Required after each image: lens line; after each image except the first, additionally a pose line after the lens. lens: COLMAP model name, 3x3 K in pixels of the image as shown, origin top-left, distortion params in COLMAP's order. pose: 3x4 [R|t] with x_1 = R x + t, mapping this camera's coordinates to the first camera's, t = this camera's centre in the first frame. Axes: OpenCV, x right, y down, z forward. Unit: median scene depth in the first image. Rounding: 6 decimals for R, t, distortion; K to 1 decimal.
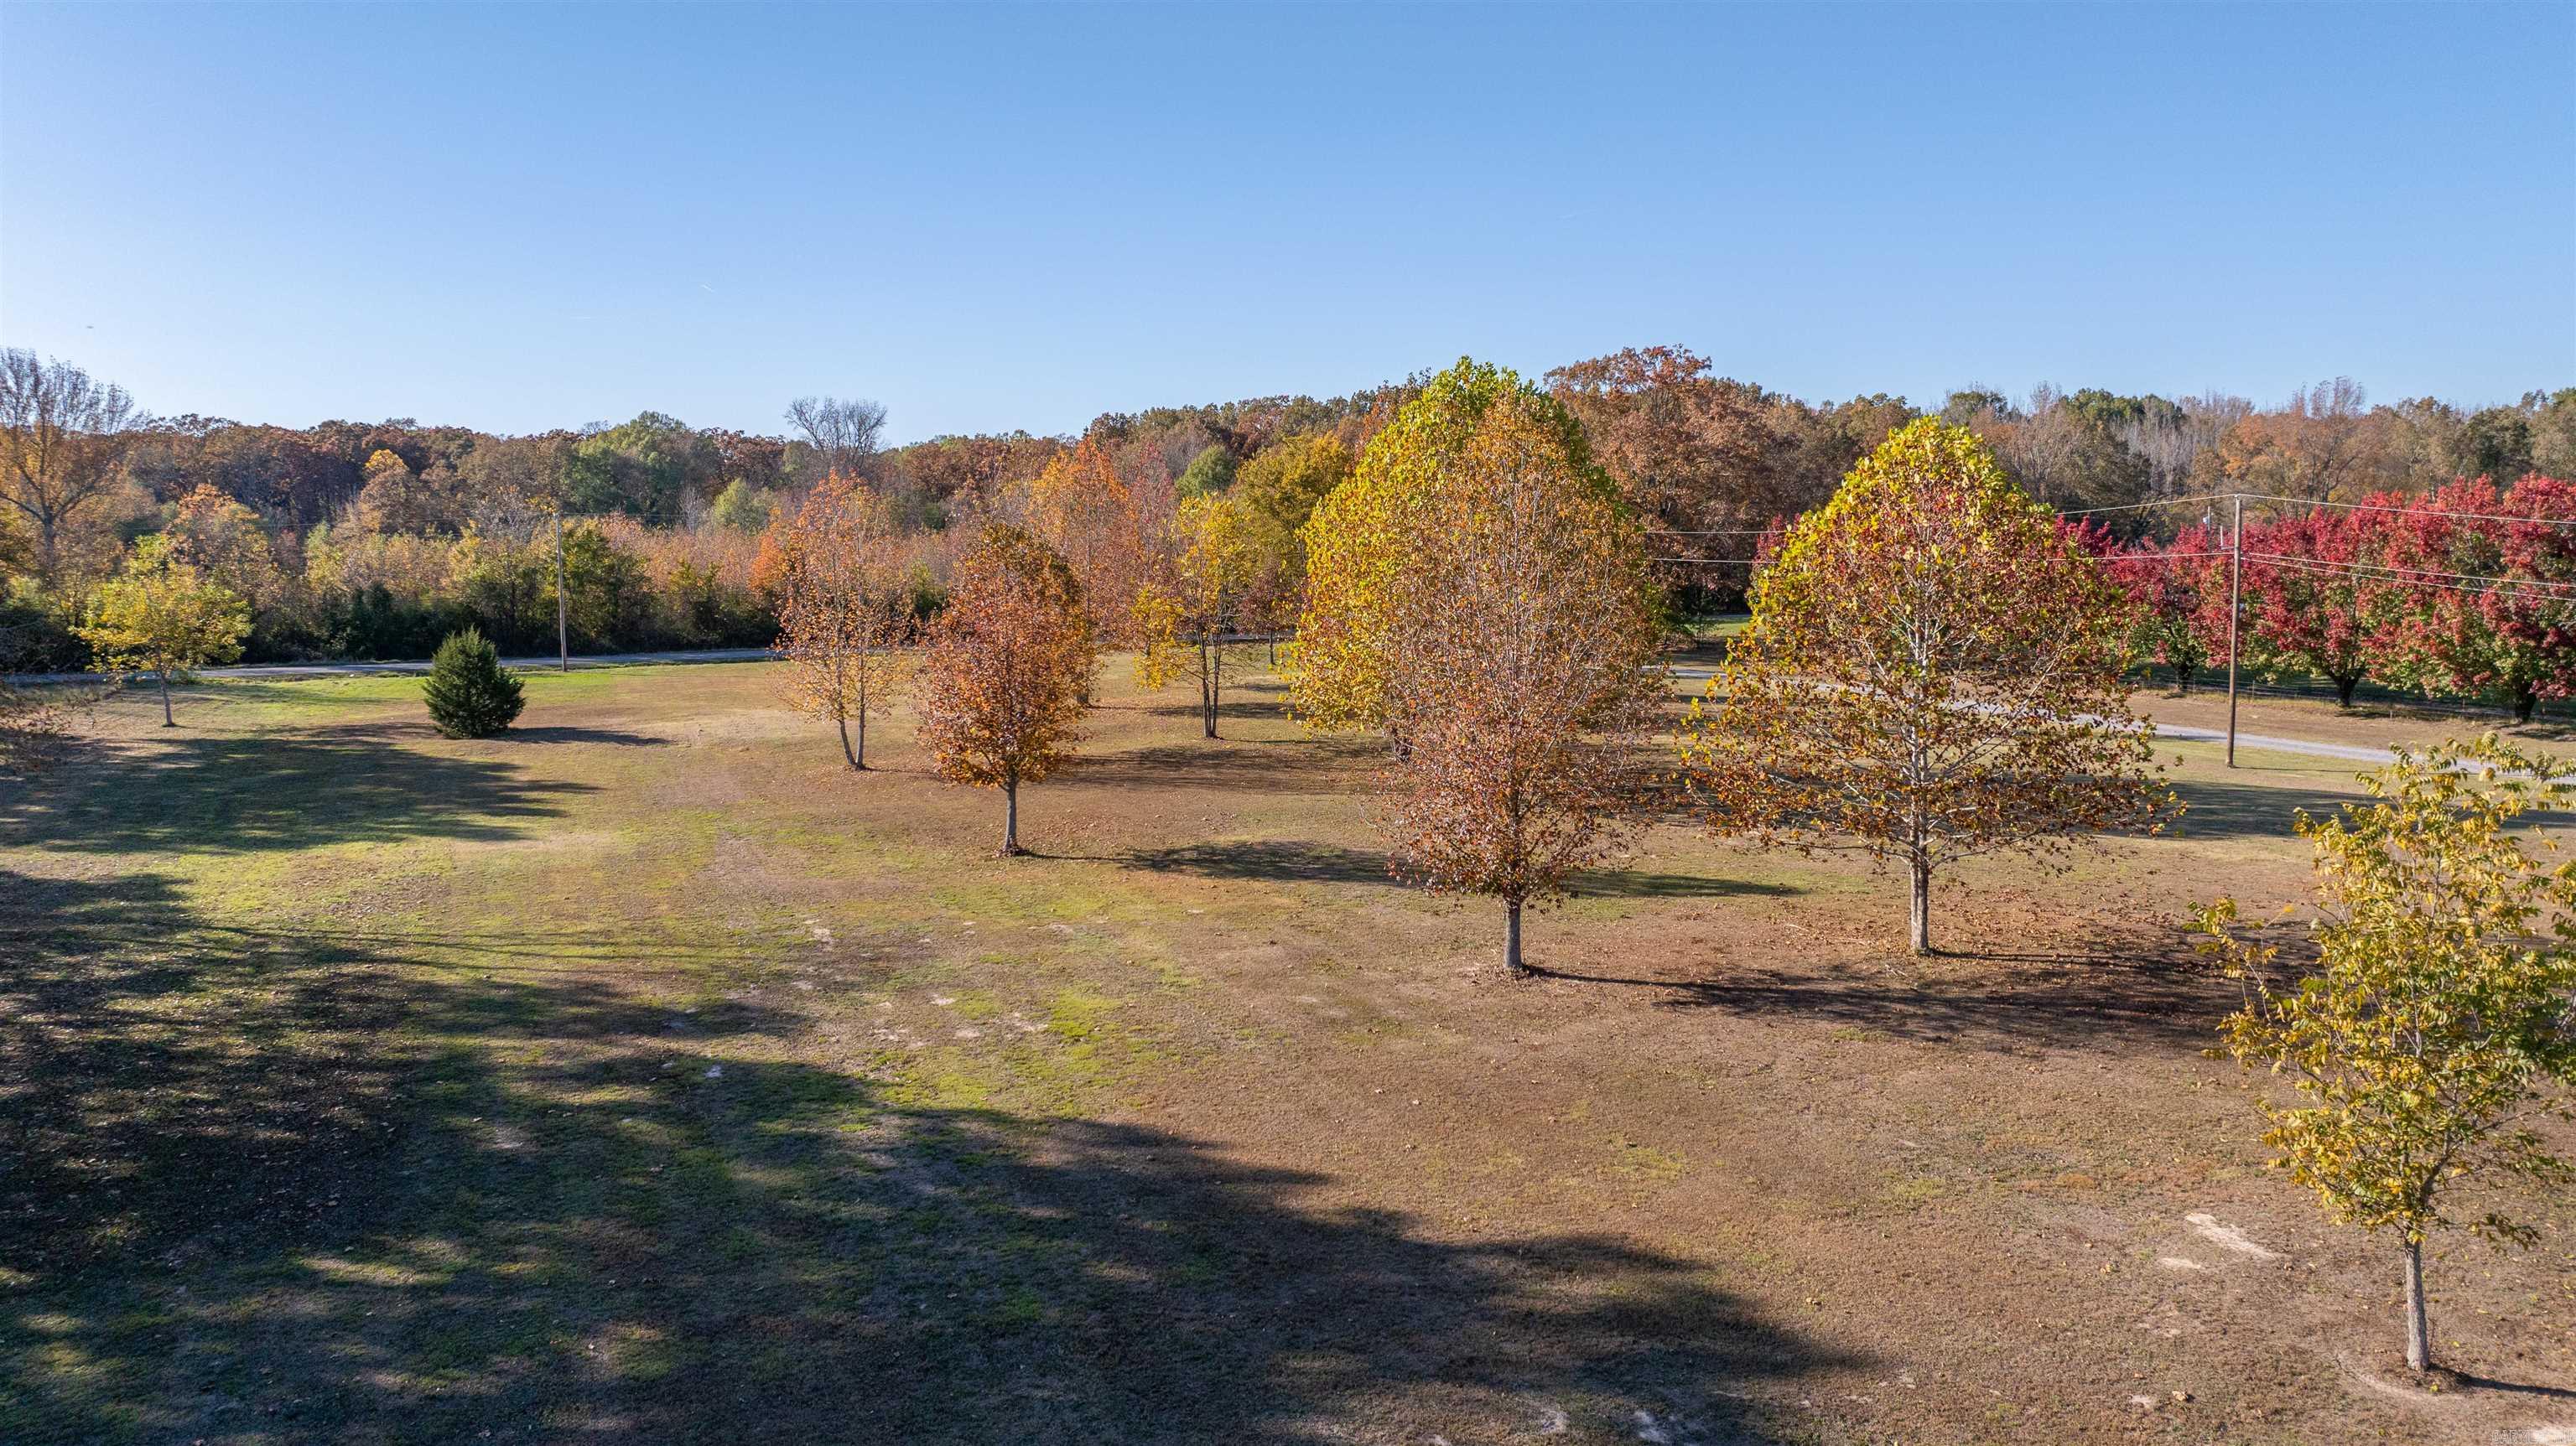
lens RADIAL K [[1860.1, 0, 1288.0], [0, 1860.1, 723.0], [0, 0, 1]] dist [-0.003461, -0.003955]
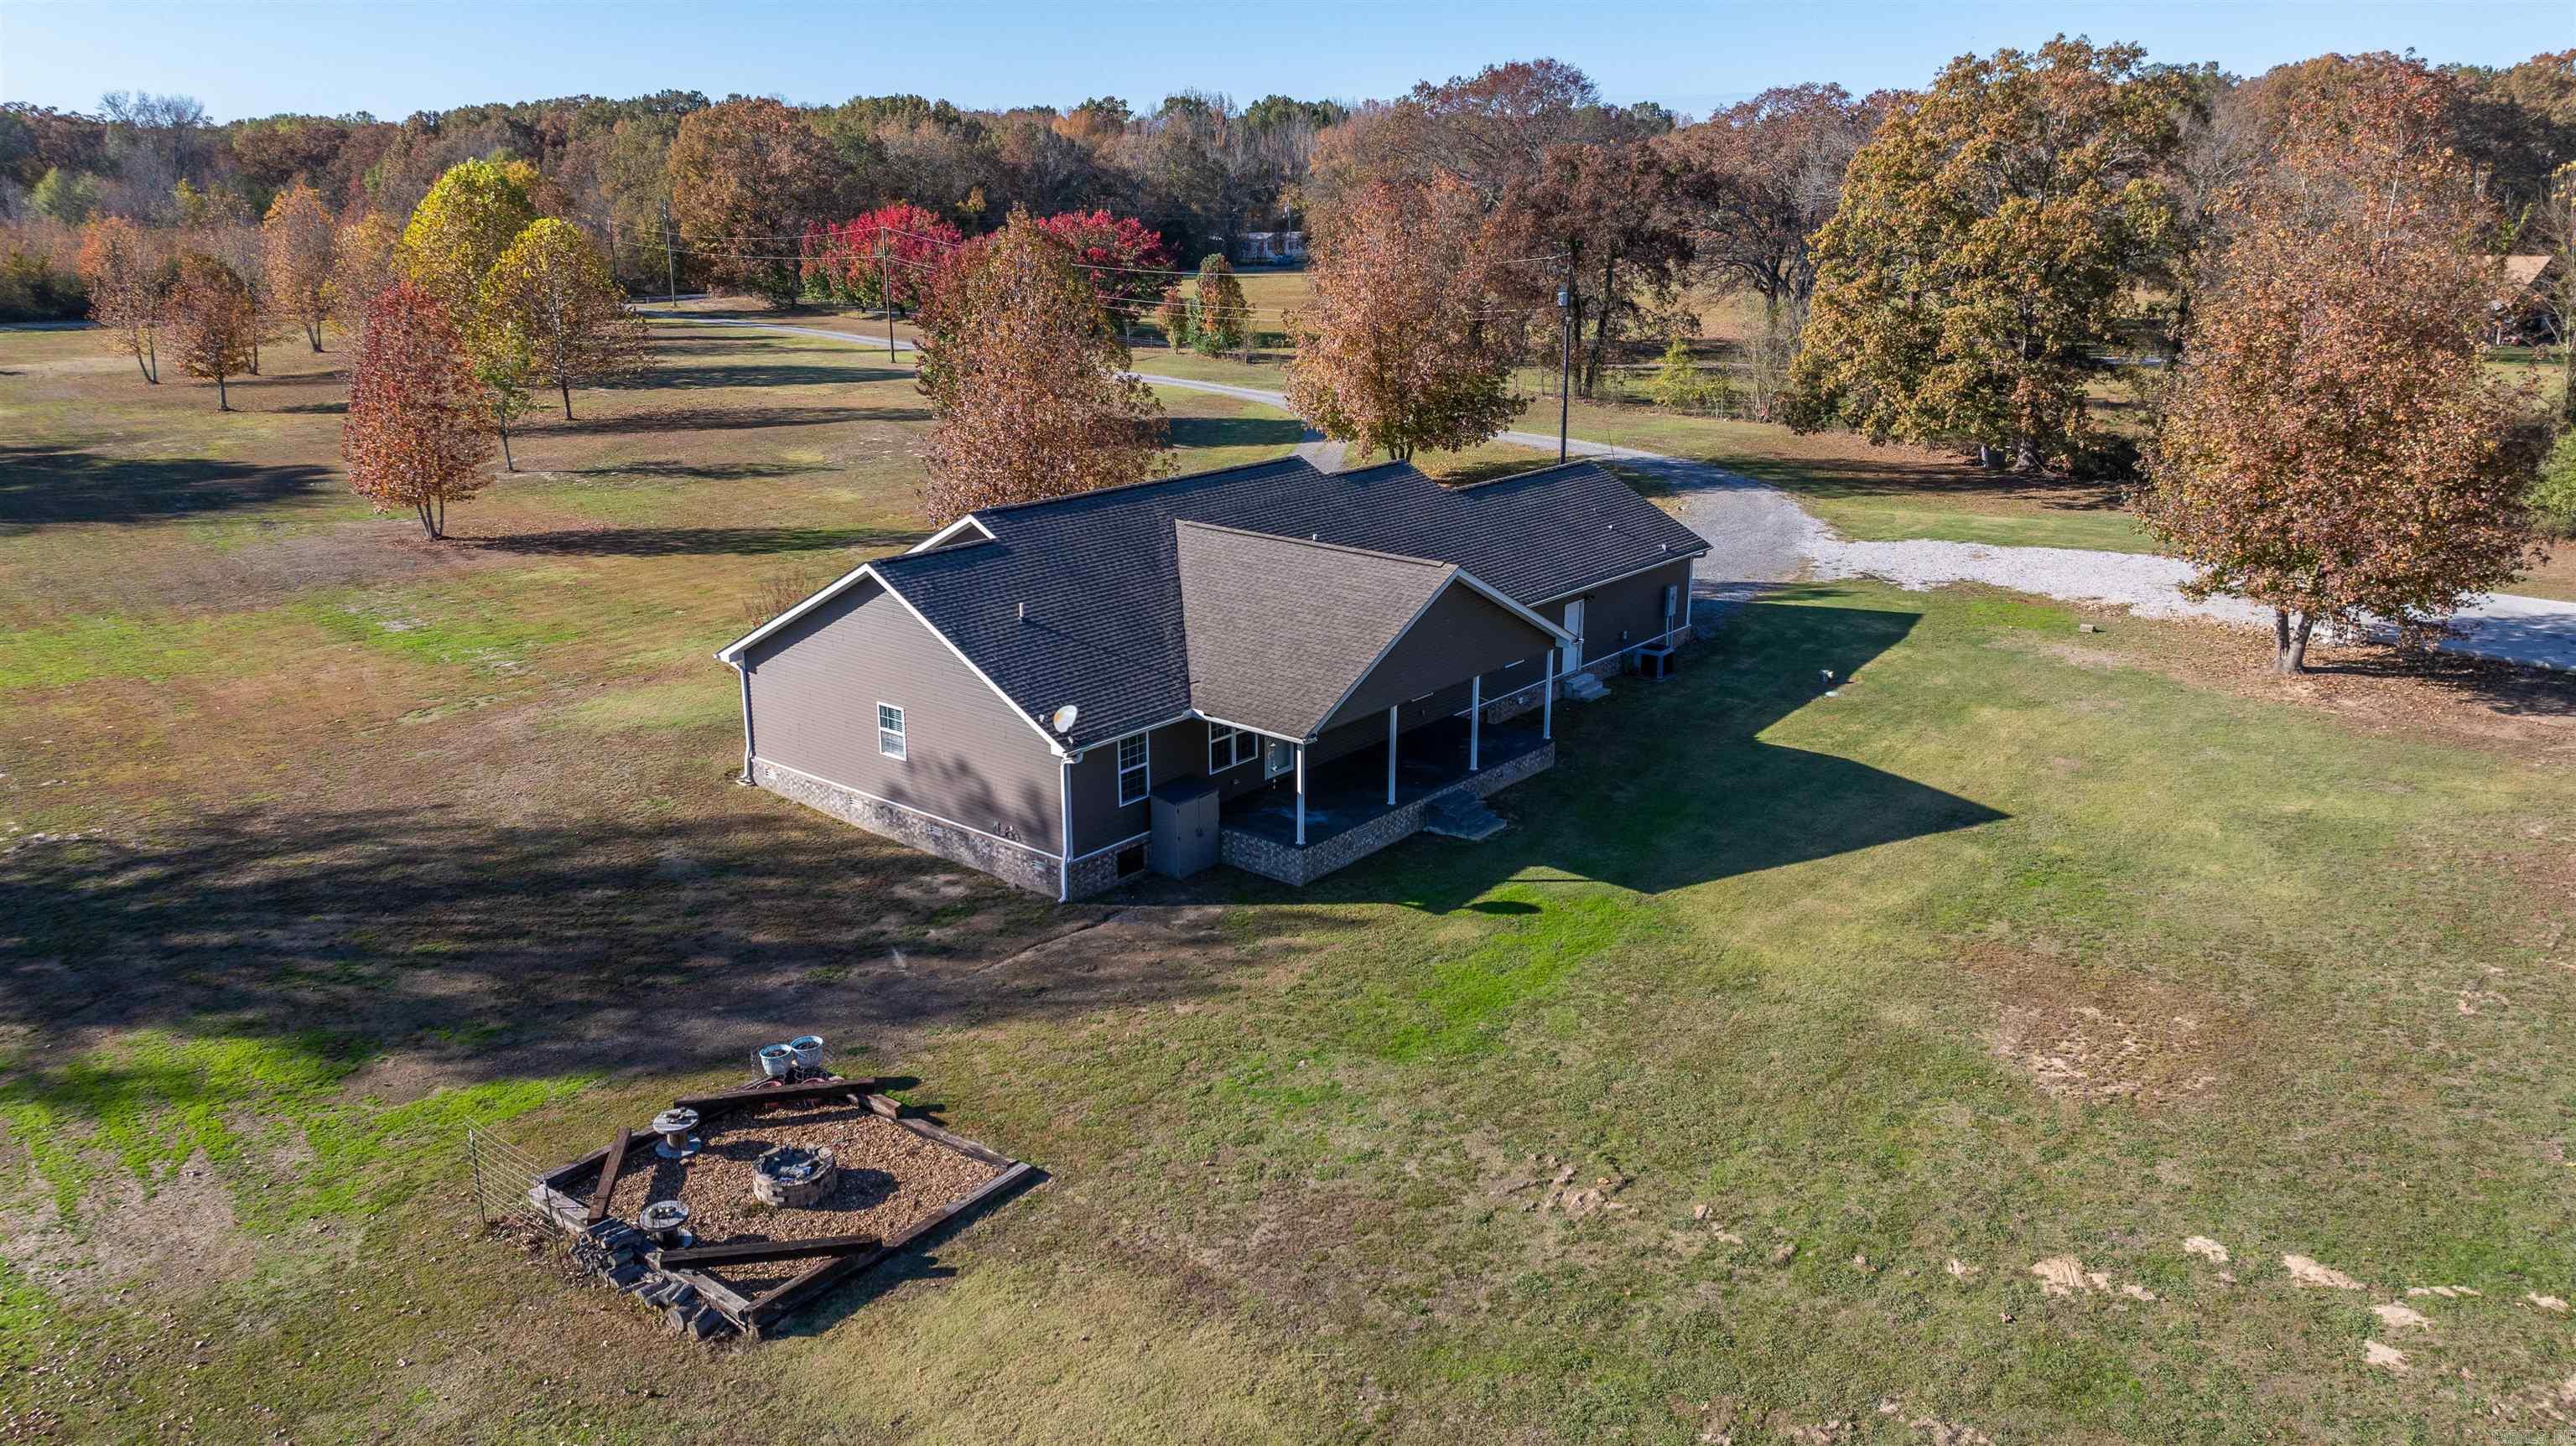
lens RADIAL K [[1814.2, 0, 1288.0], [0, 1814.2, 723.0], [0, 0, 1]] dist [-0.165290, 0.162209]
pose [[0.953956, -0.073079, 0.290908, 0.217858], [0.018205, 0.982184, 0.187038, 0.037417], [-0.299393, -0.173130, 0.938291, -0.695768]]
